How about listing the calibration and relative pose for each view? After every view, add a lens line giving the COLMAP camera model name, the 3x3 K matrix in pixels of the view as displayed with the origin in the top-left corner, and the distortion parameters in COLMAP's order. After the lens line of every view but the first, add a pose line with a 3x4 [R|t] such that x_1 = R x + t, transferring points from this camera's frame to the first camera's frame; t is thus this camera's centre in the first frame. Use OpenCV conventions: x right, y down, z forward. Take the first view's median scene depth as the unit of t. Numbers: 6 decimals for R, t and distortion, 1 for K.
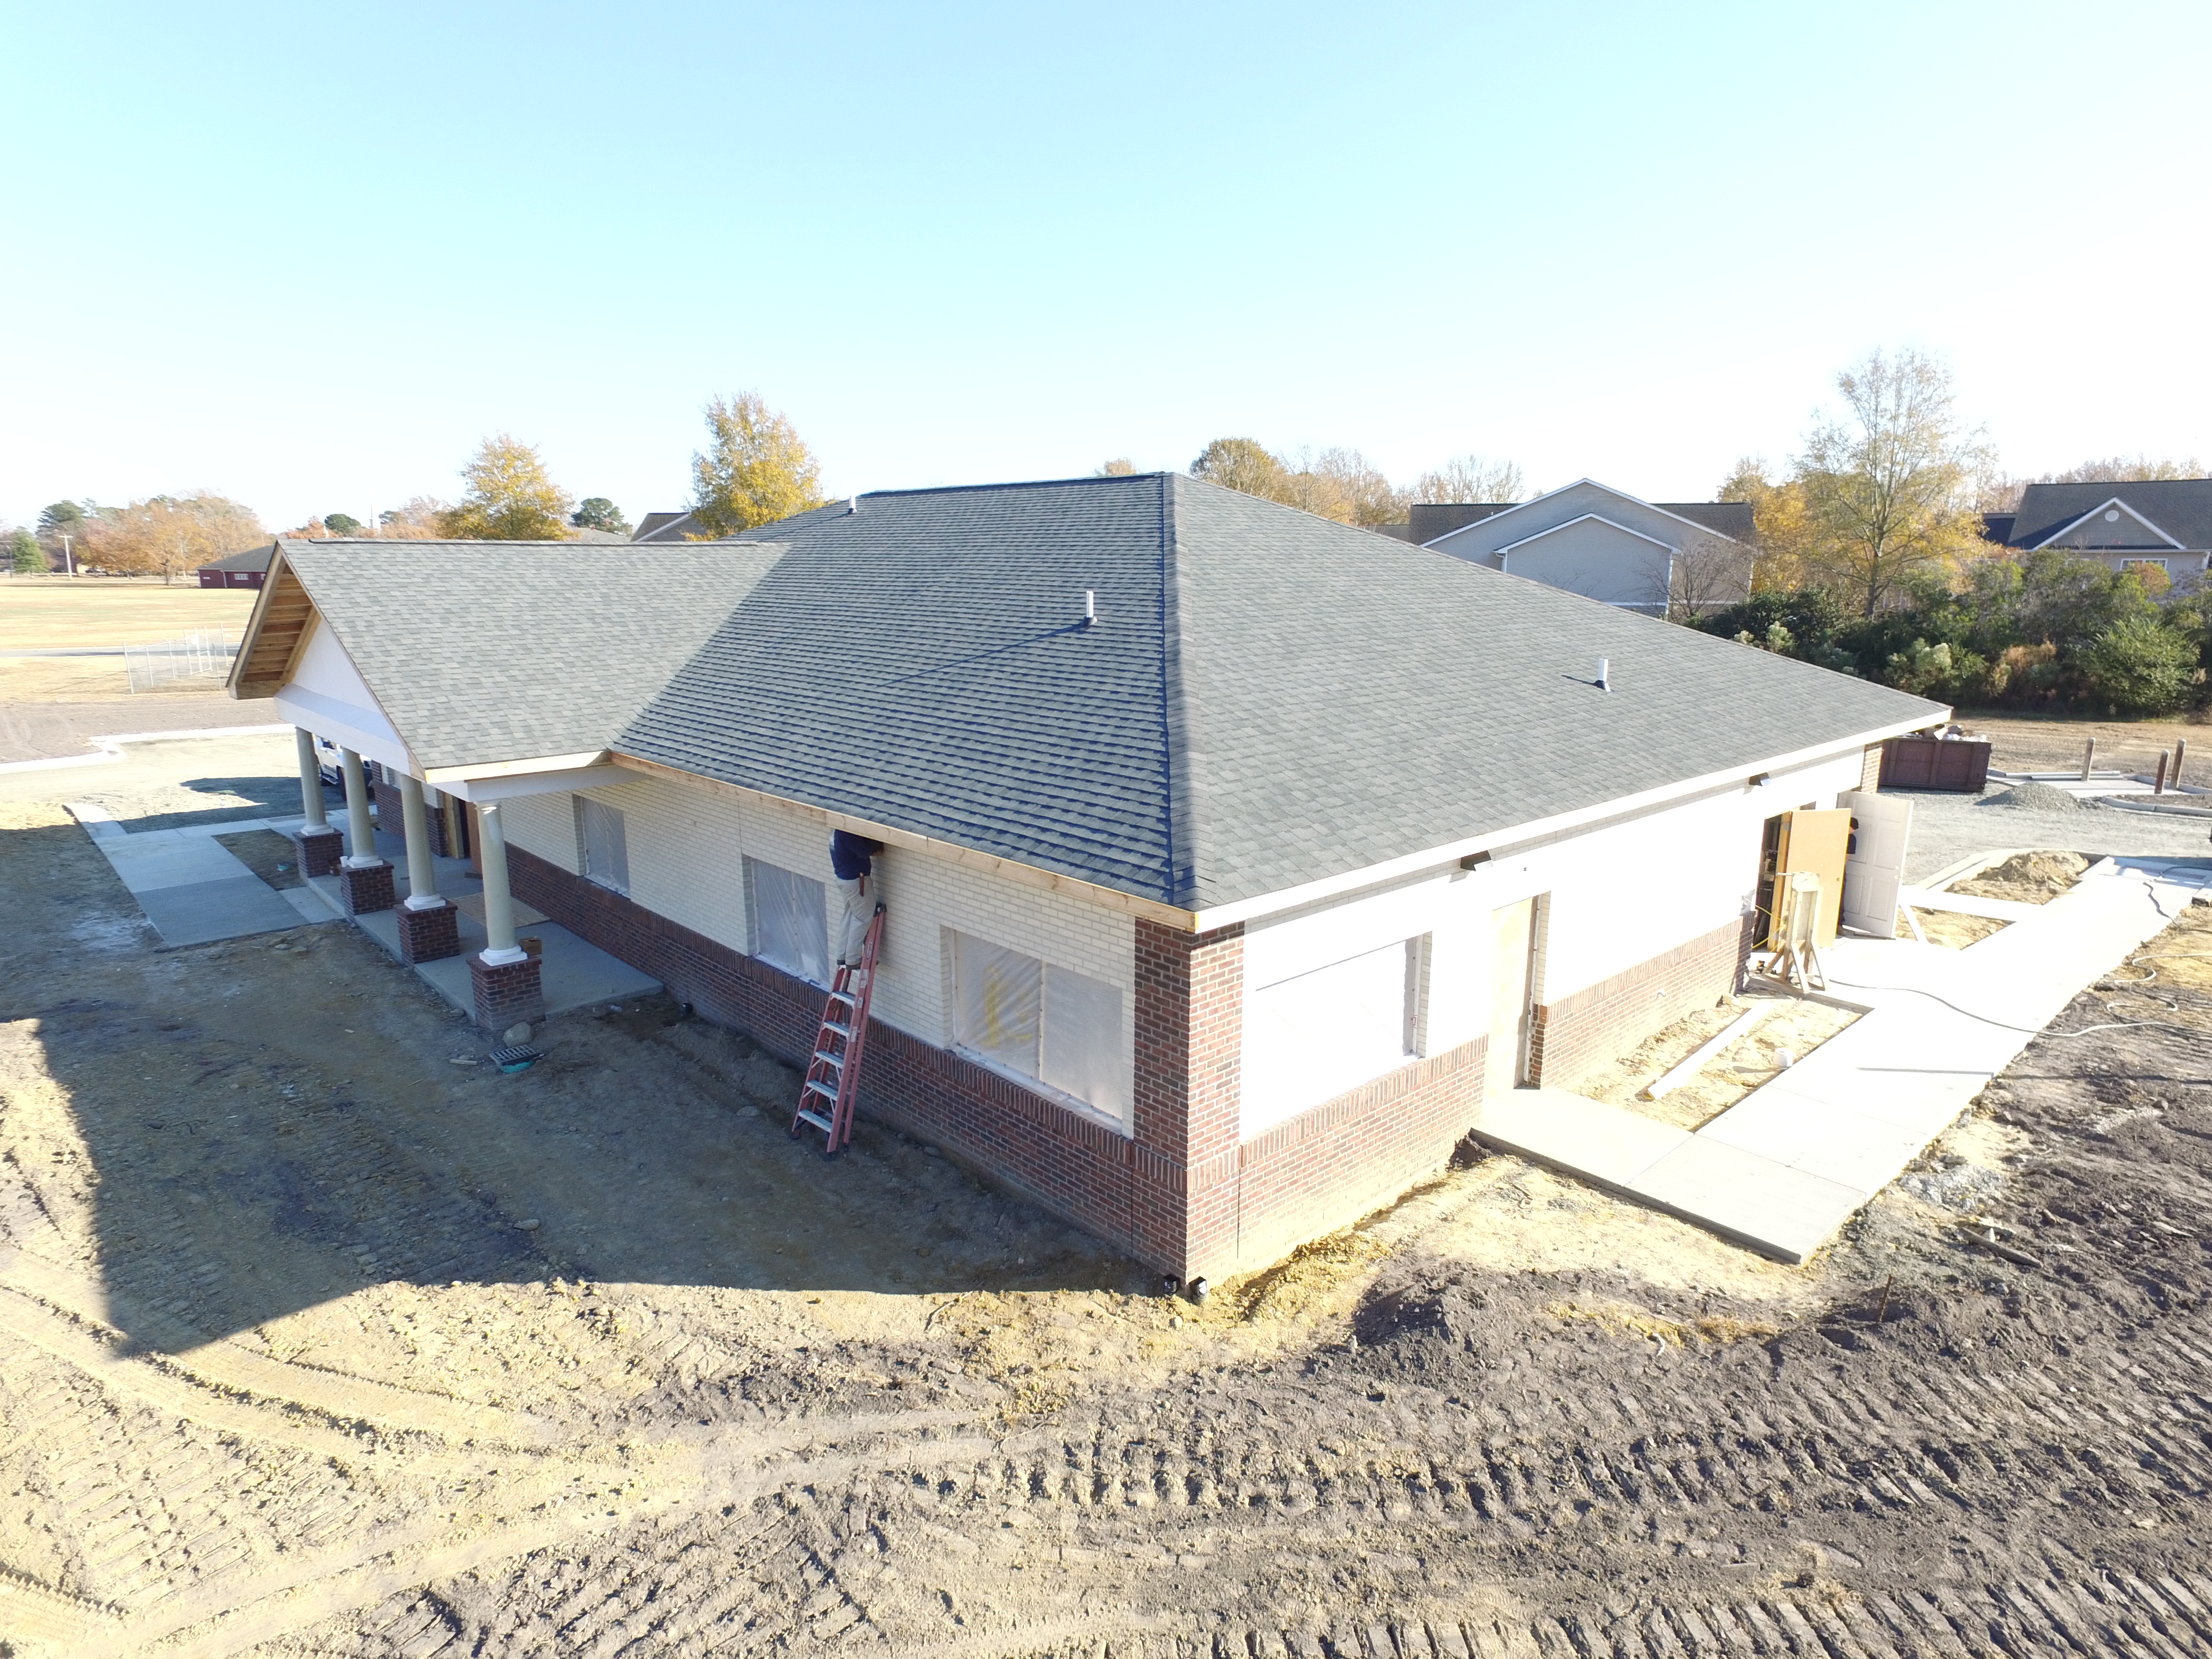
lens RADIAL K [[1279.1, 0, 1102.8], [0, 1279.1, 819.9], [0, 0, 1]] dist [-0.014501, 0.014755]
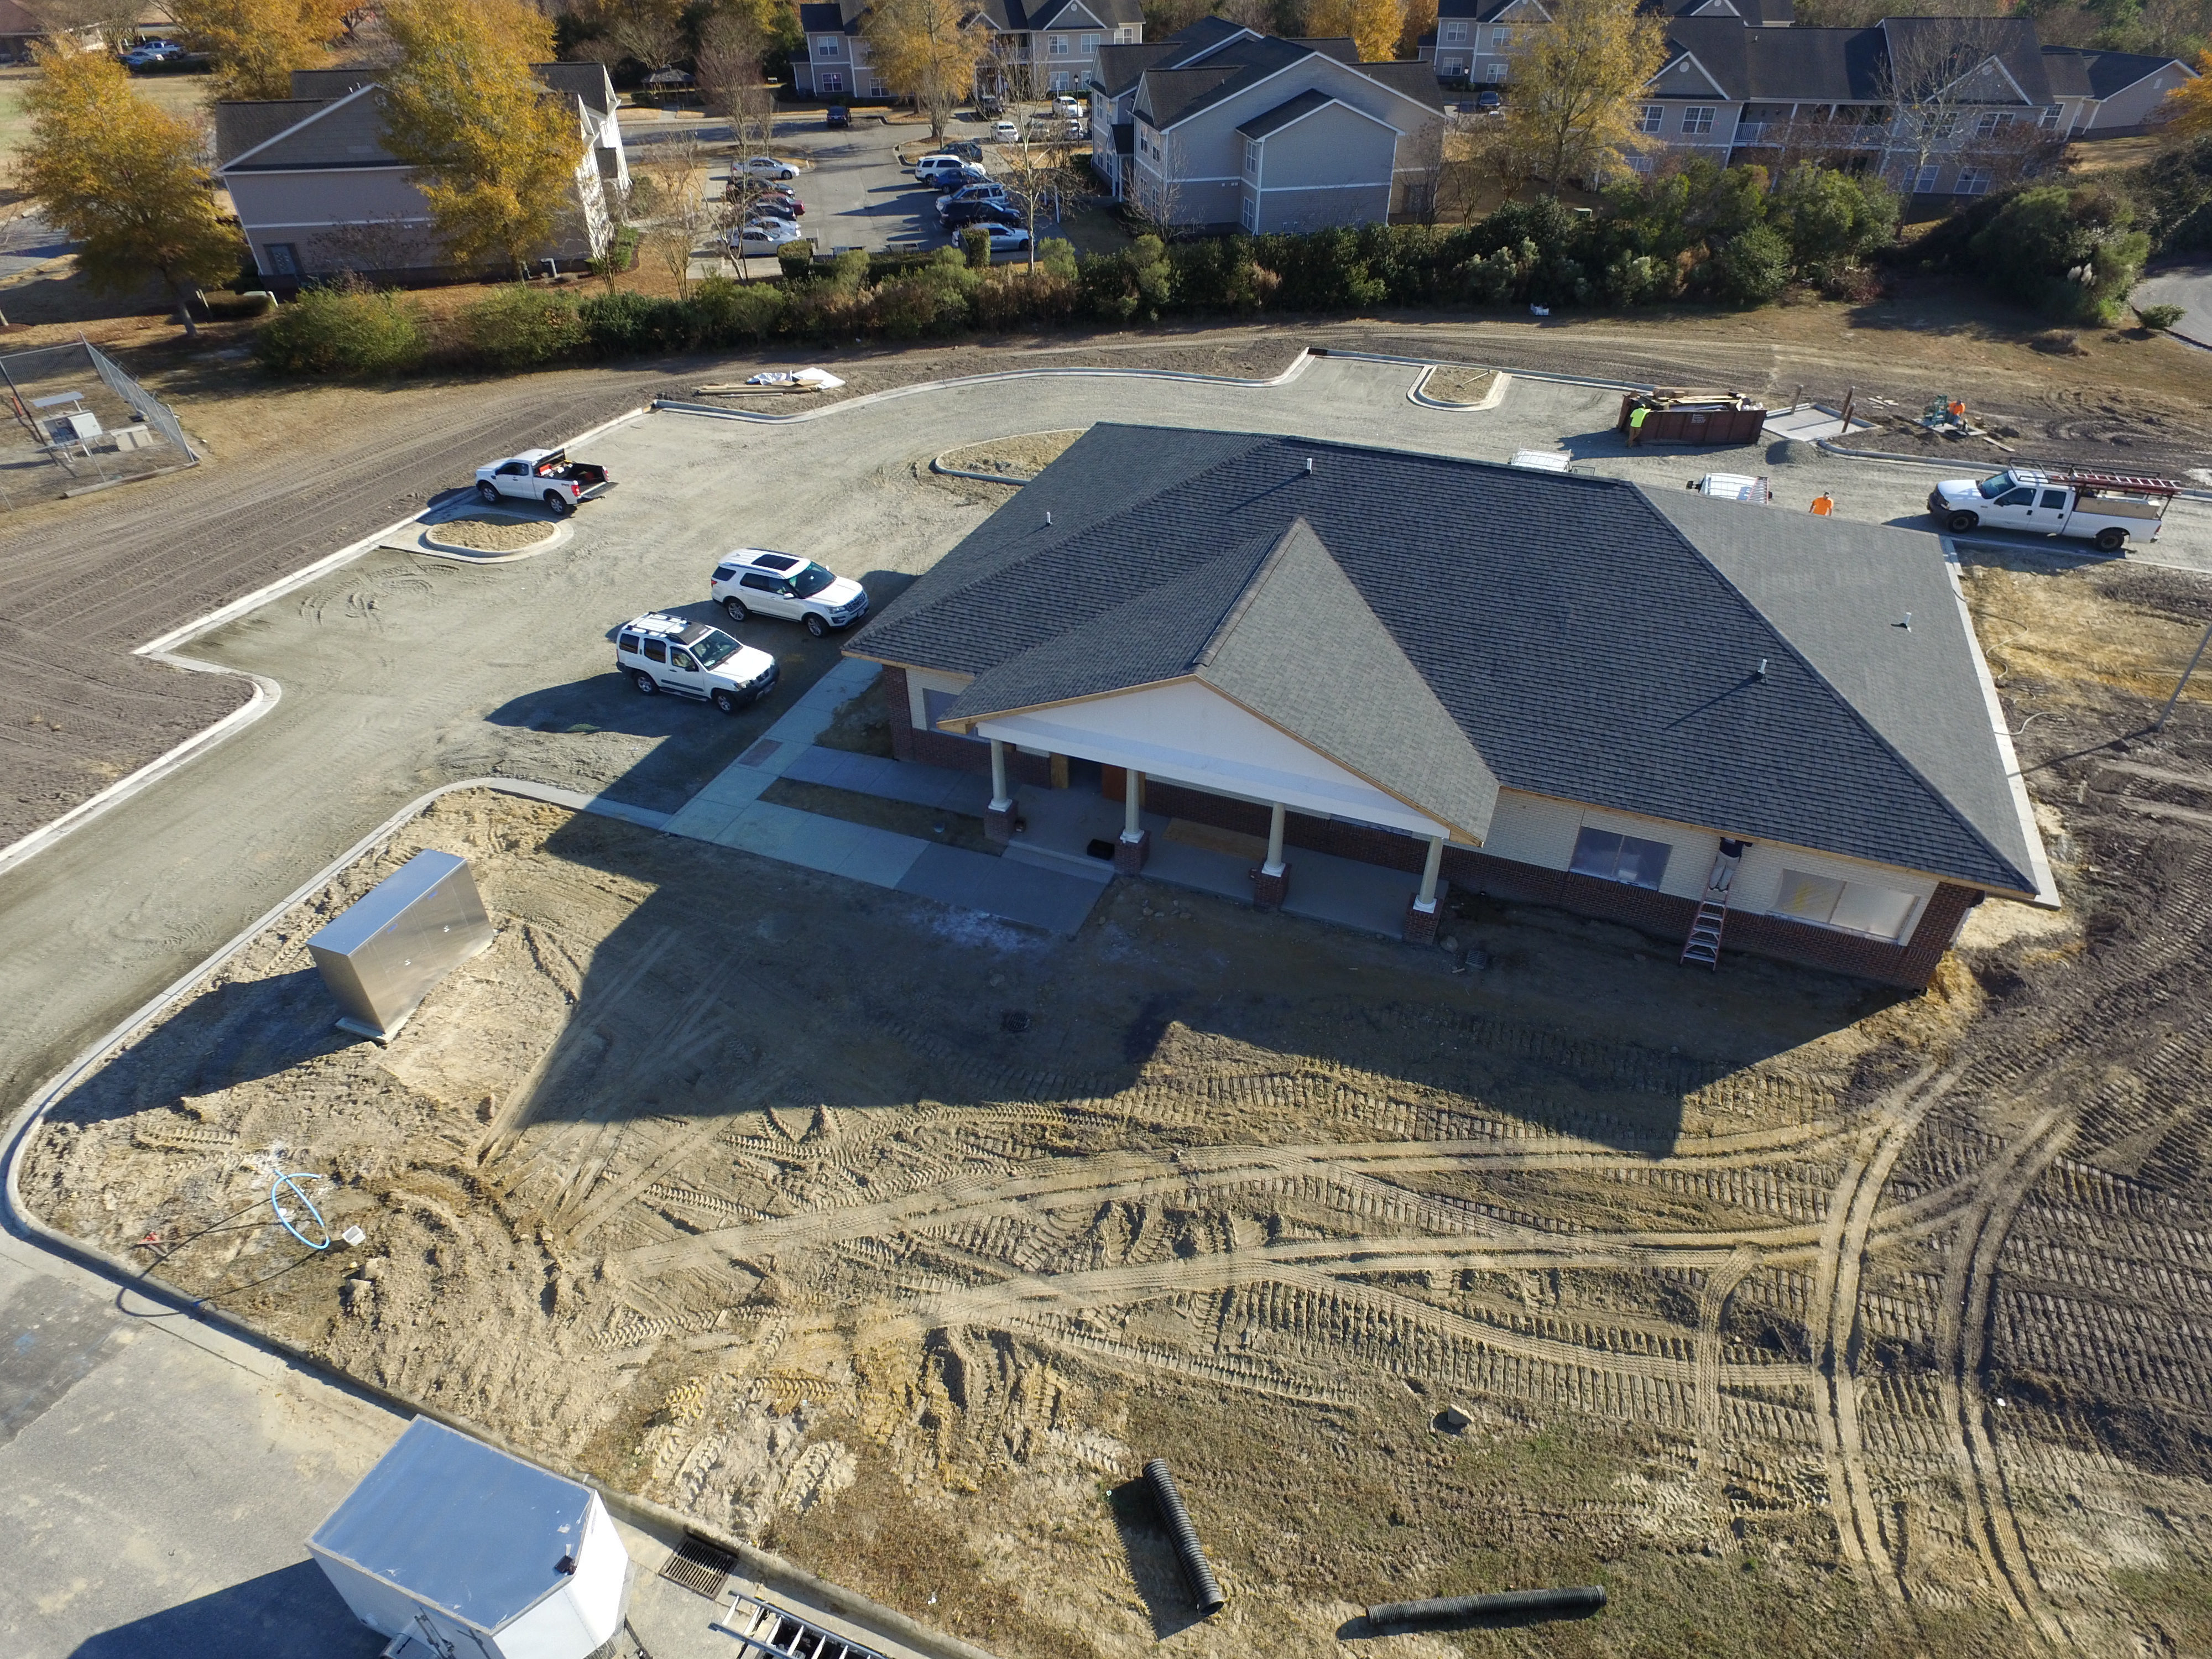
lens RADIAL K [[1279.1, 0, 1102.8], [0, 1279.1, 819.9], [0, 0, 1]] dist [-0.014501, 0.014755]
pose [[0.899941, -0.267967, 0.343946, -1.747868], [0.097366, 0.892439, 0.440536, -0.977762], [-0.425000, -0.362968, 0.829234, -0.246523]]
